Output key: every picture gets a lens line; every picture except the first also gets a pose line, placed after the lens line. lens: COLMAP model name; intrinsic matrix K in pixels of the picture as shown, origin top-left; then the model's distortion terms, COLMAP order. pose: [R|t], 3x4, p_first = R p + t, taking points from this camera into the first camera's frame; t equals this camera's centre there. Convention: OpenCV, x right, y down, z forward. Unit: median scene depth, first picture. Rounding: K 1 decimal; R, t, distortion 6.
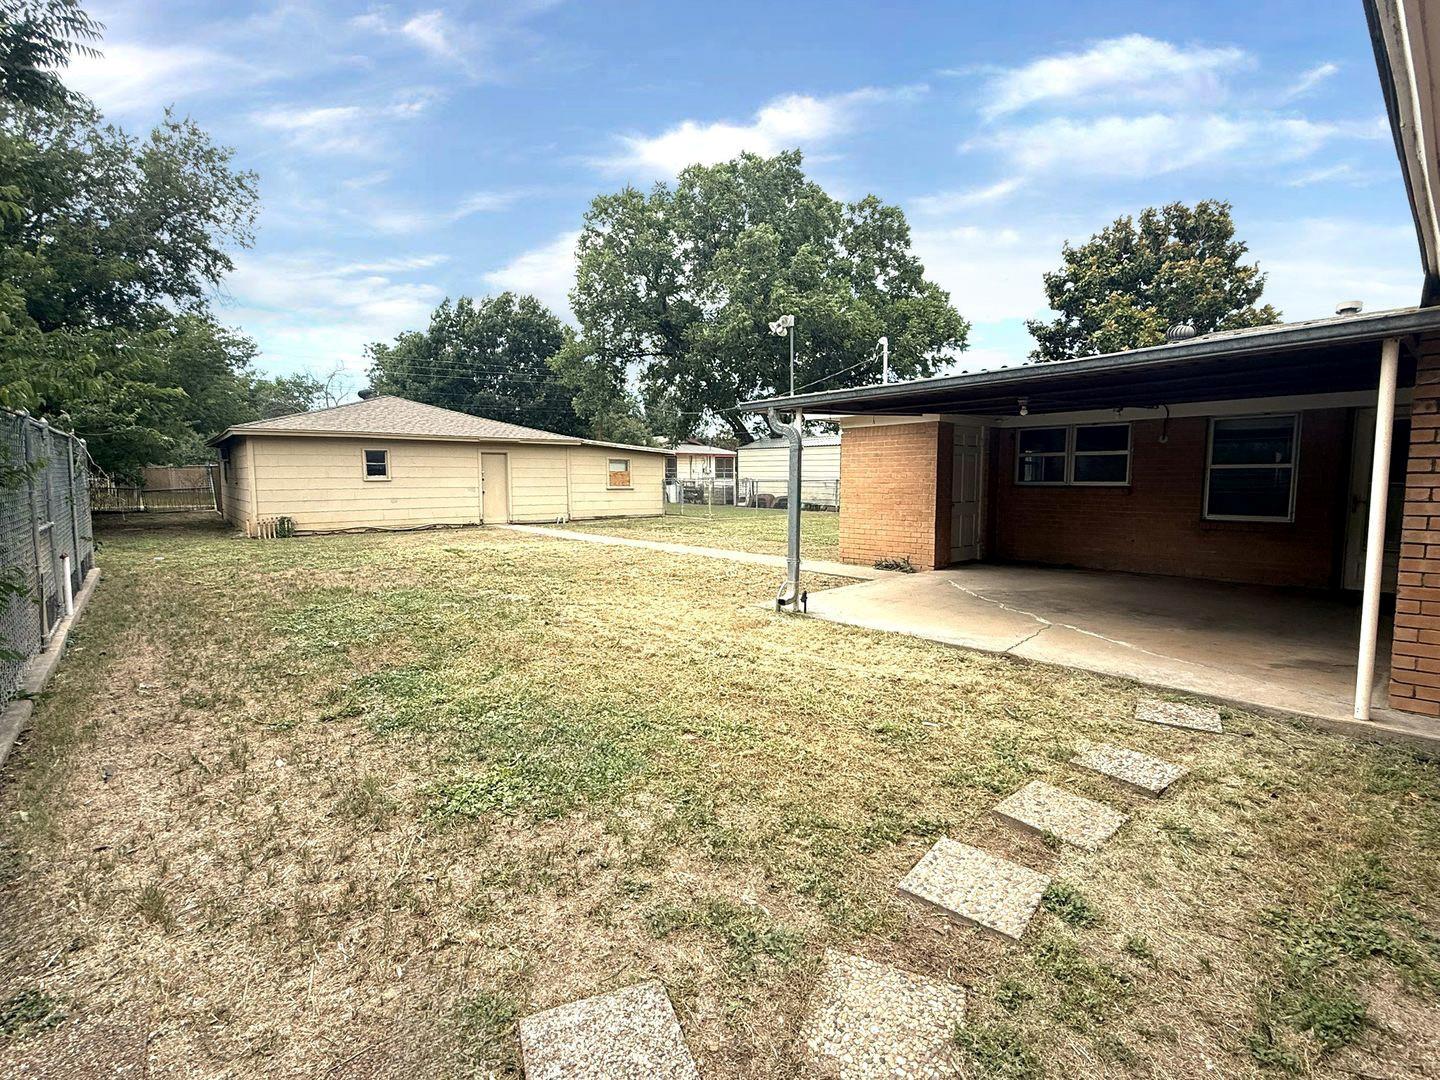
lens RADIAL K [[660.1, 0, 720.0], [0, 660.1, 540.0], [0, 0, 1]] dist [0.001413, 0.000248]
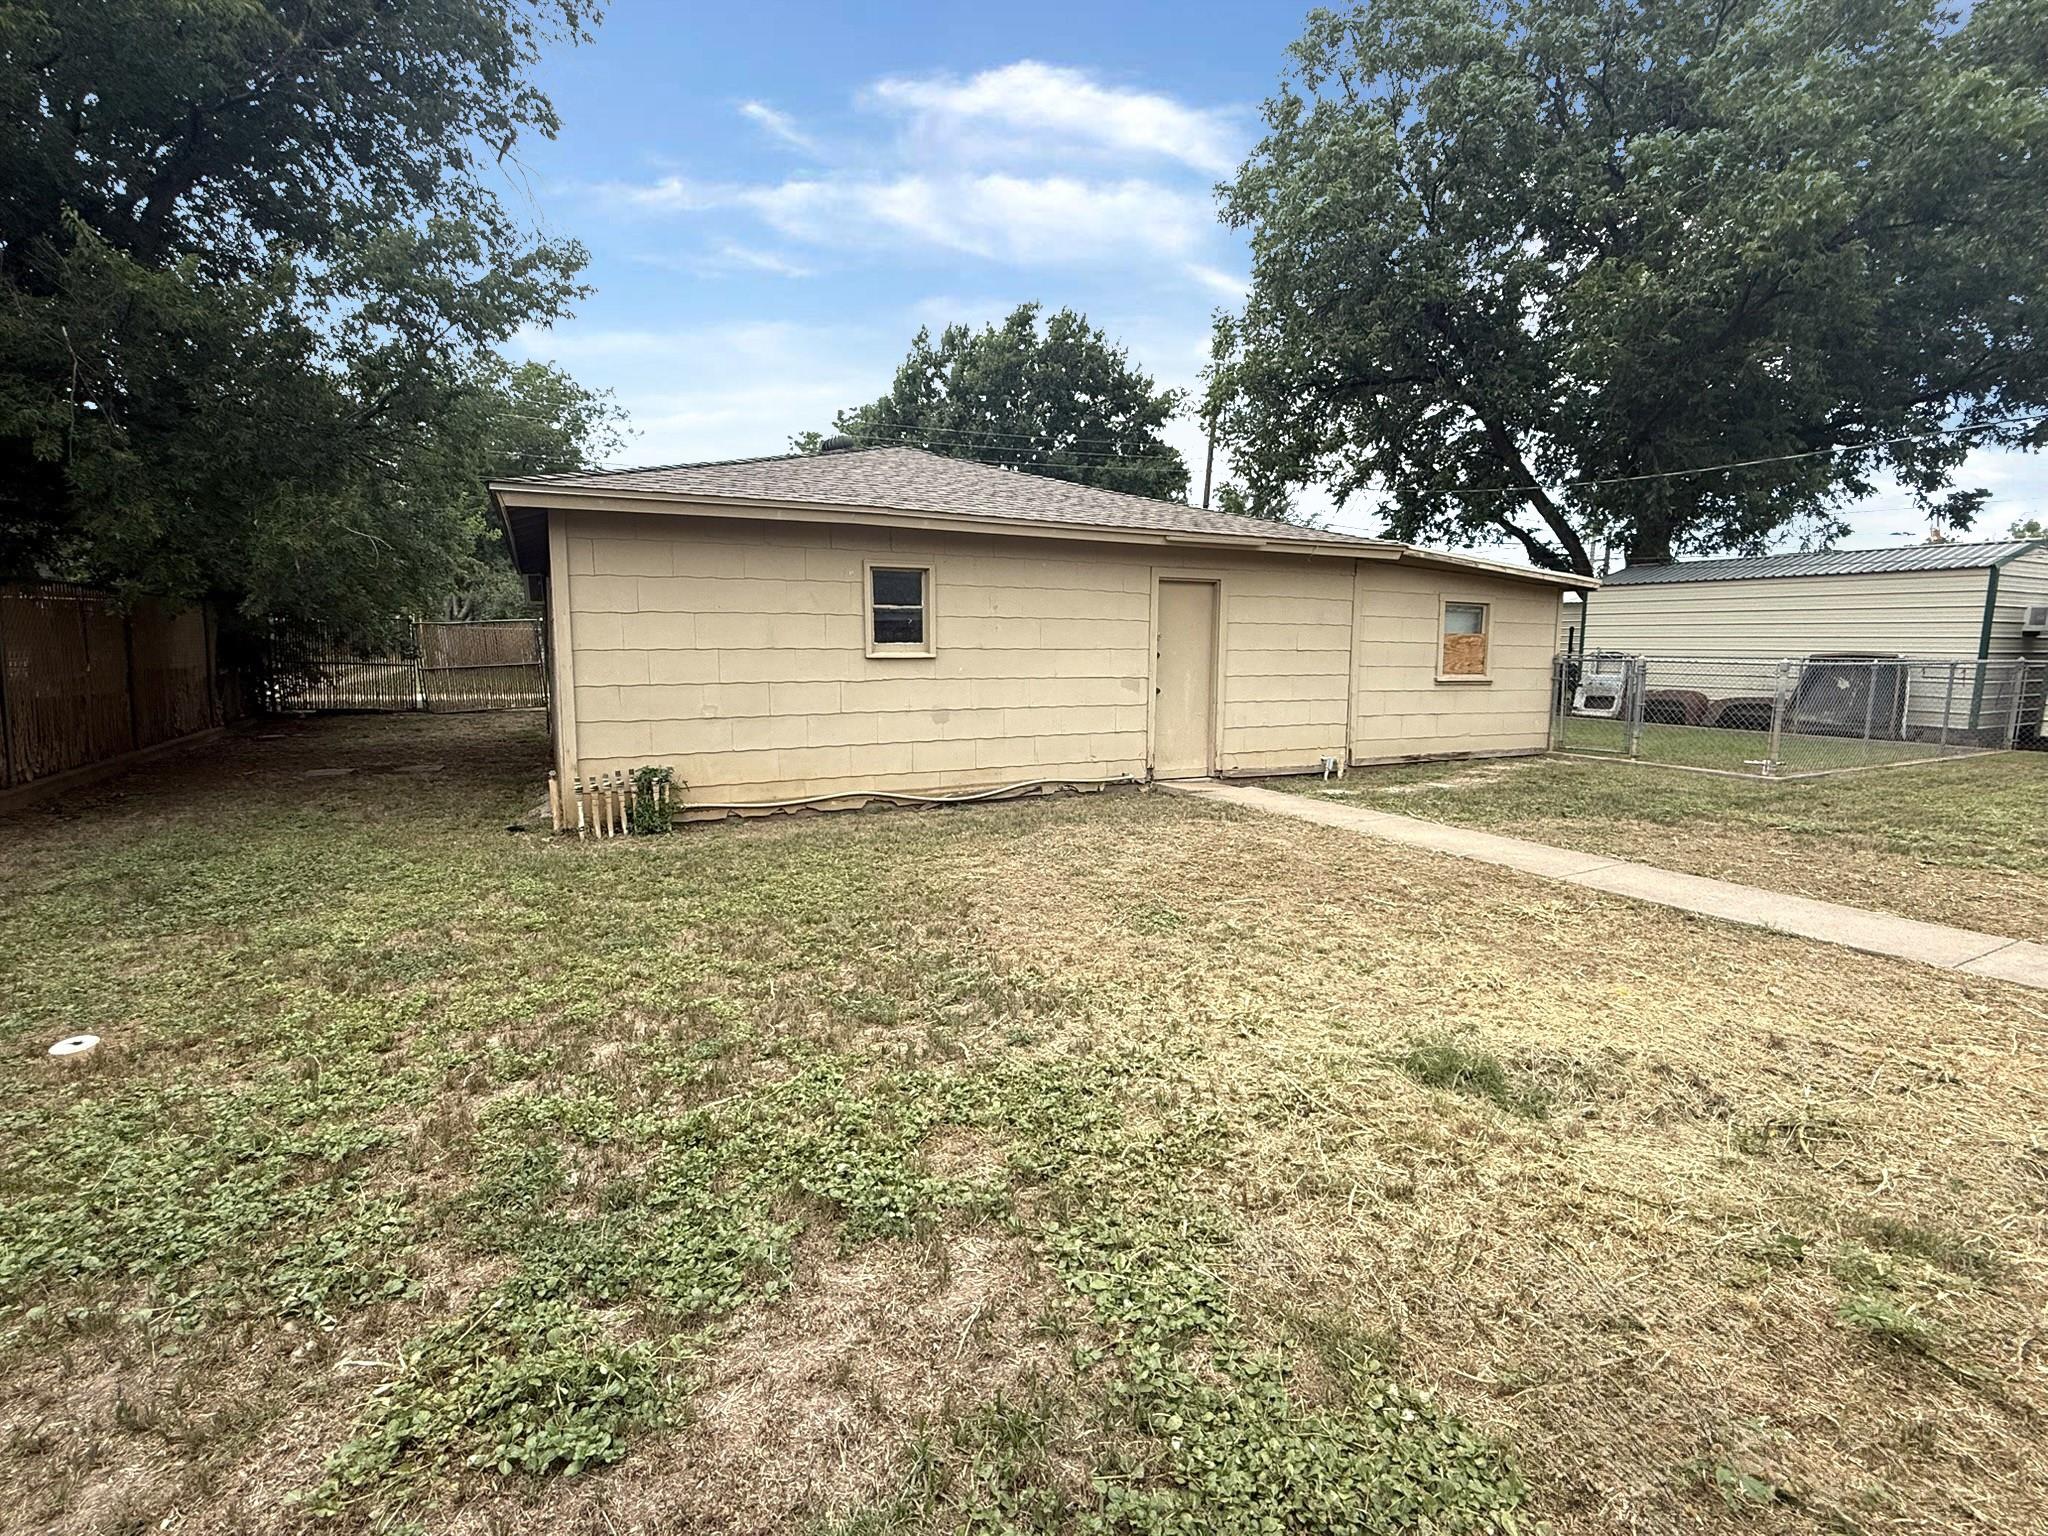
lens RADIAL K [[948.5, 0, 1024.0], [0, 948.5, 768.0], [0, 0, 1]] dist [0.001894, -0.000174]
pose [[0.974286, 0.040077, -0.221721, -0.327100], [-0.031698, 0.998647, 0.041221, -0.052241], [0.223073, -0.033133, 0.974239, 0.507185]]
